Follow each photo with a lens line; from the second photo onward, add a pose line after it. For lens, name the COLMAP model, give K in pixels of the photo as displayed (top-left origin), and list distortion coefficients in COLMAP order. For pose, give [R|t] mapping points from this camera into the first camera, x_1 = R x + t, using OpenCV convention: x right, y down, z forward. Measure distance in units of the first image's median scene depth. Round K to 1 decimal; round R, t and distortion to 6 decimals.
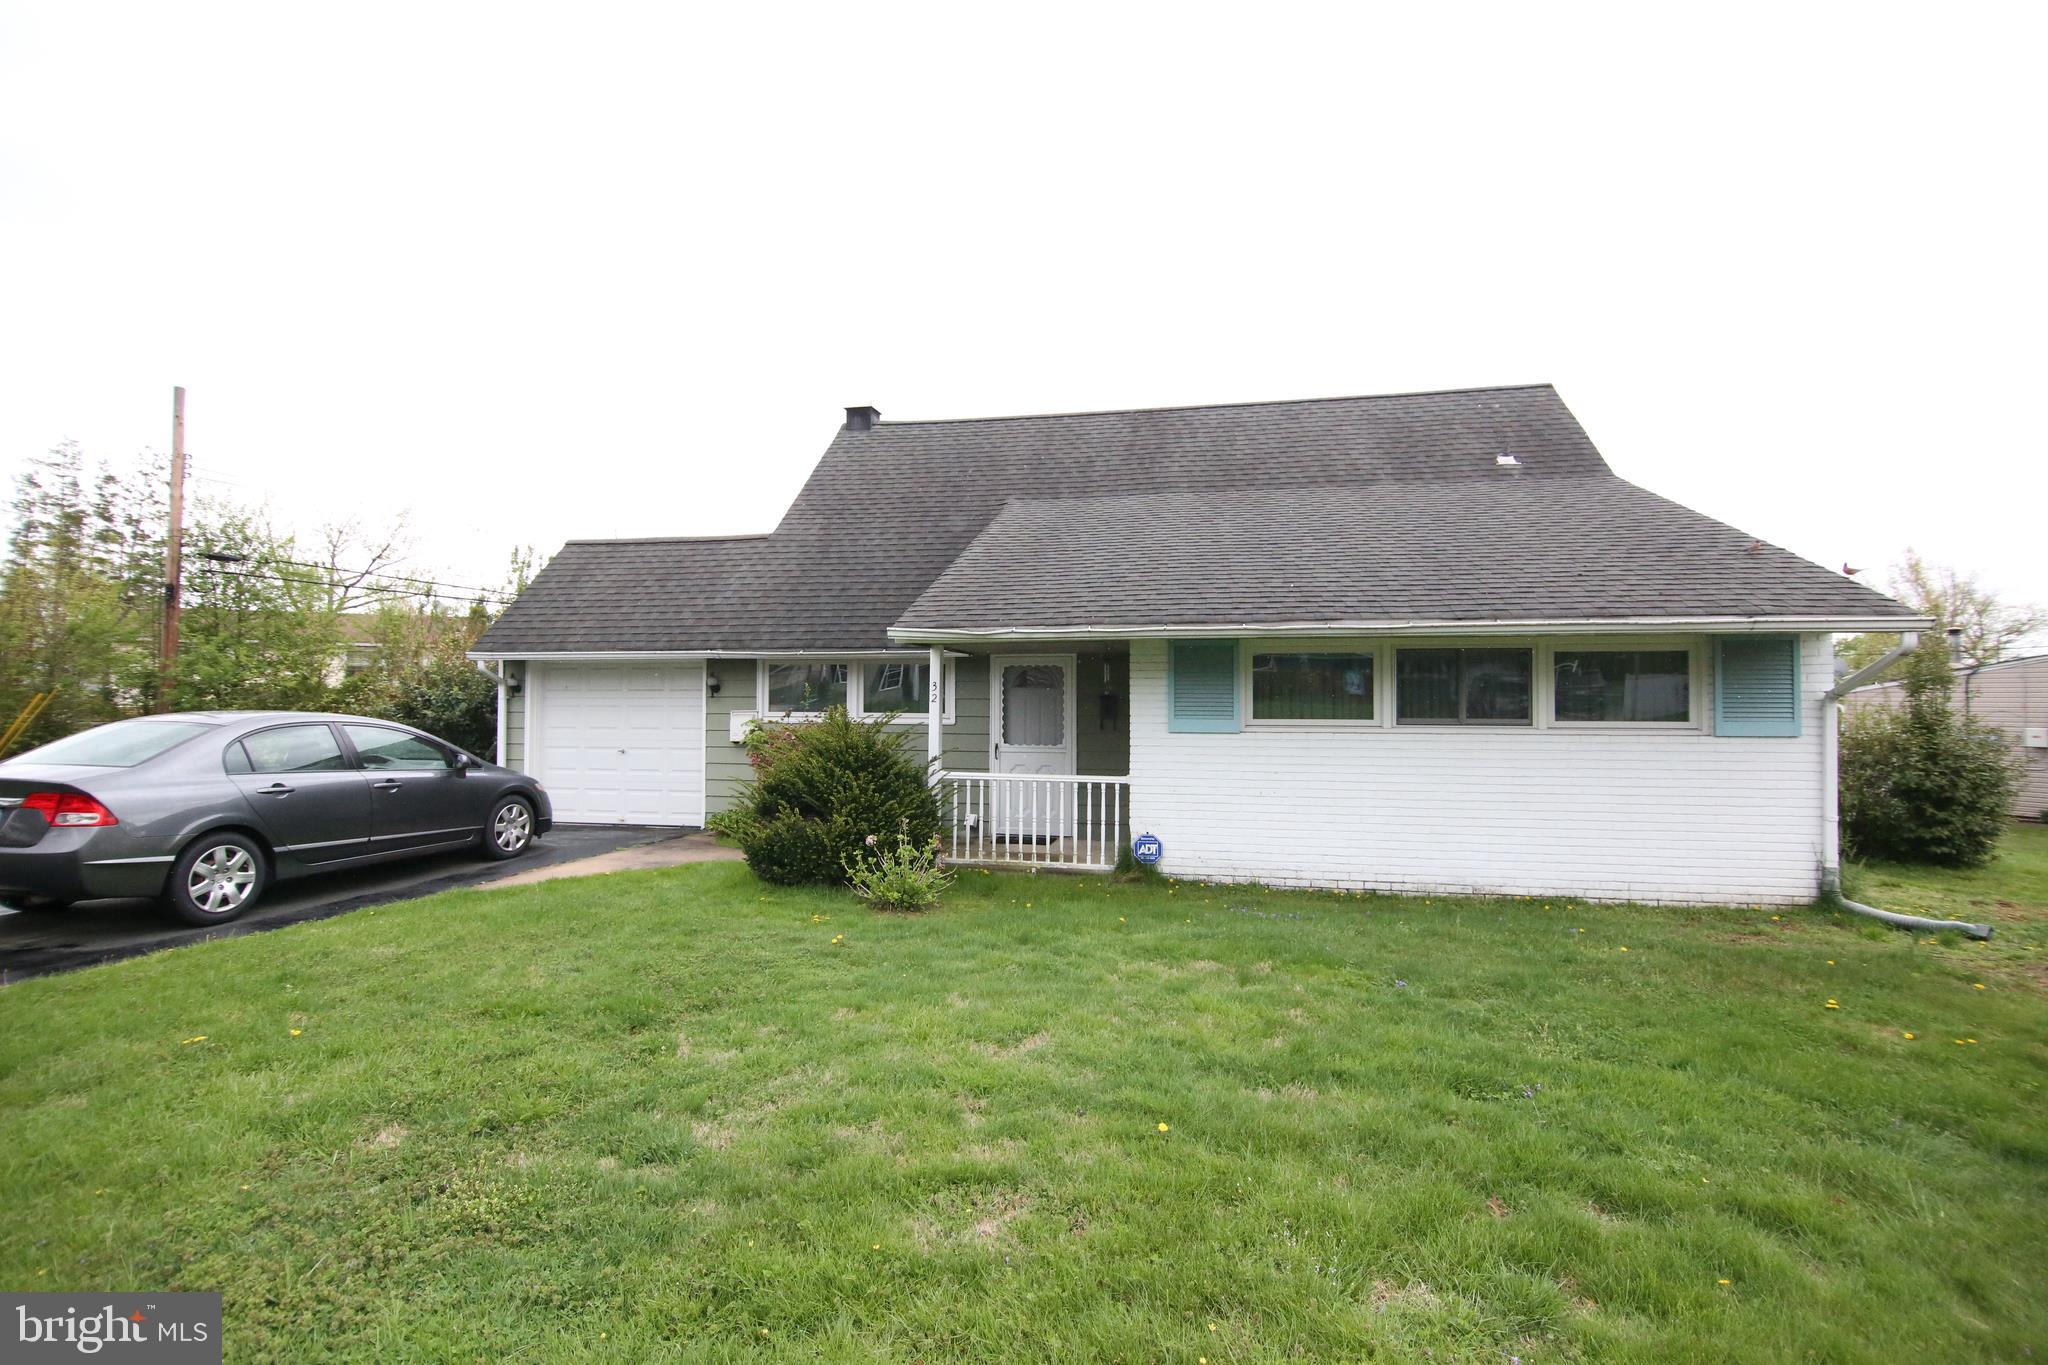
lens RADIAL K [[912.7, 0, 1026.2], [0, 912.7, 680.4], [0, 0, 1]] dist [-0.004611, -0.007933]
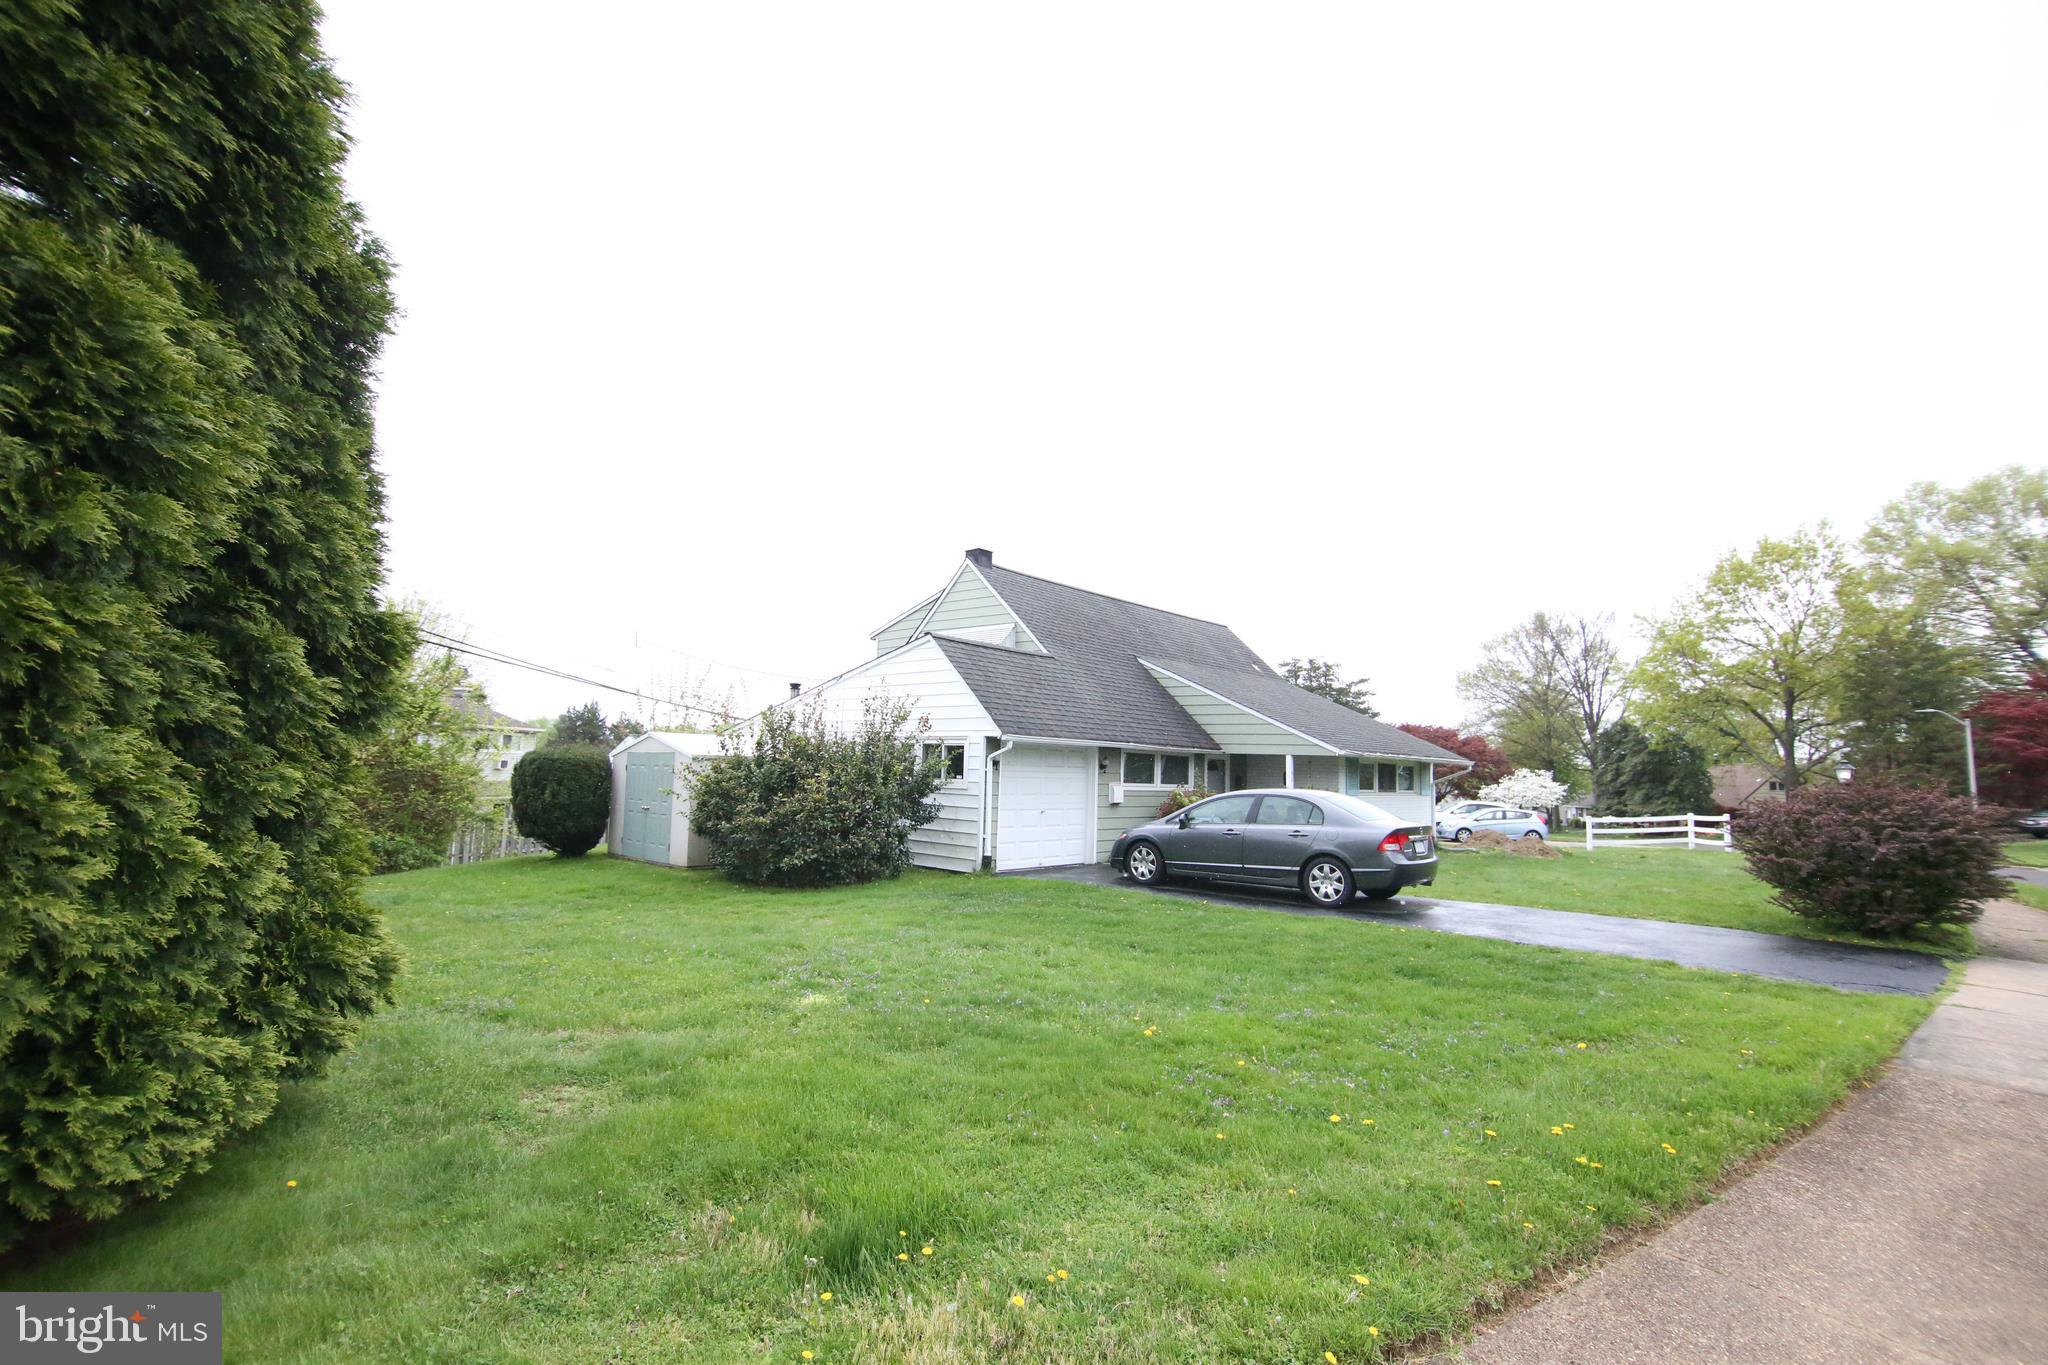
lens RADIAL K [[912.7, 0, 1026.2], [0, 912.7, 680.4], [0, 0, 1]] dist [-0.004611, -0.007933]
pose [[0.528695, 0.101306, 0.842745, -1.655223], [-0.042974, 0.994774, -0.092621, 0.011615], [-0.847723, 0.012752, 0.530285, 0.322891]]
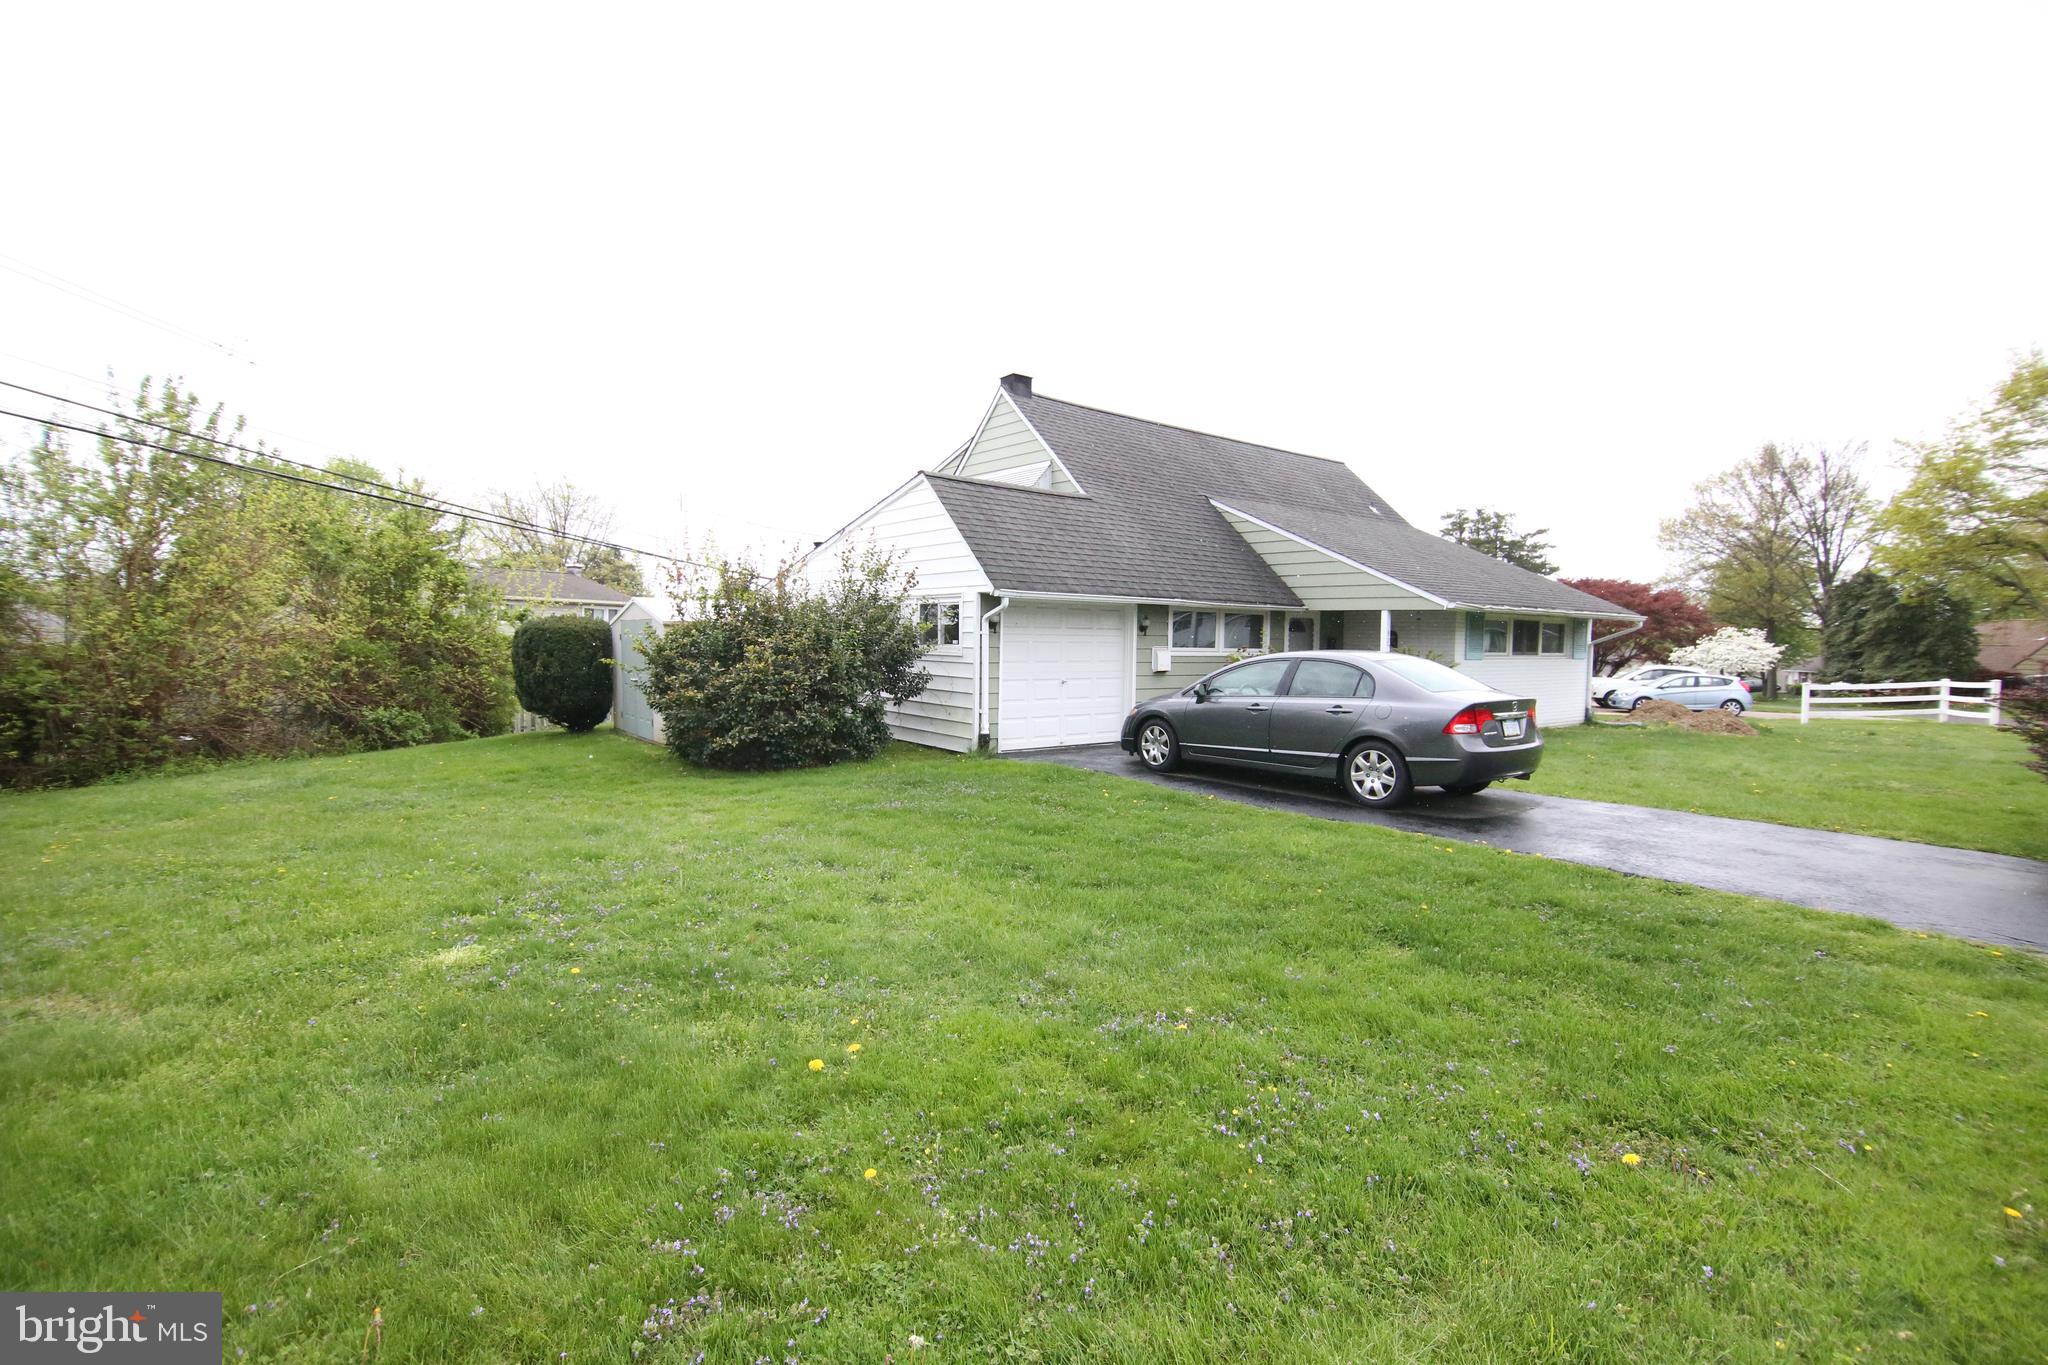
lens RADIAL K [[912.7, 0, 1026.2], [0, 912.7, 680.4], [0, 0, 1]] dist [-0.004611, -0.007933]
pose [[0.664286, -0.023109, 0.747121, -1.359811], [-0.027890, 0.998060, 0.055668, 0.015078], [-0.746958, -0.057816, 0.662352, 0.300695]]
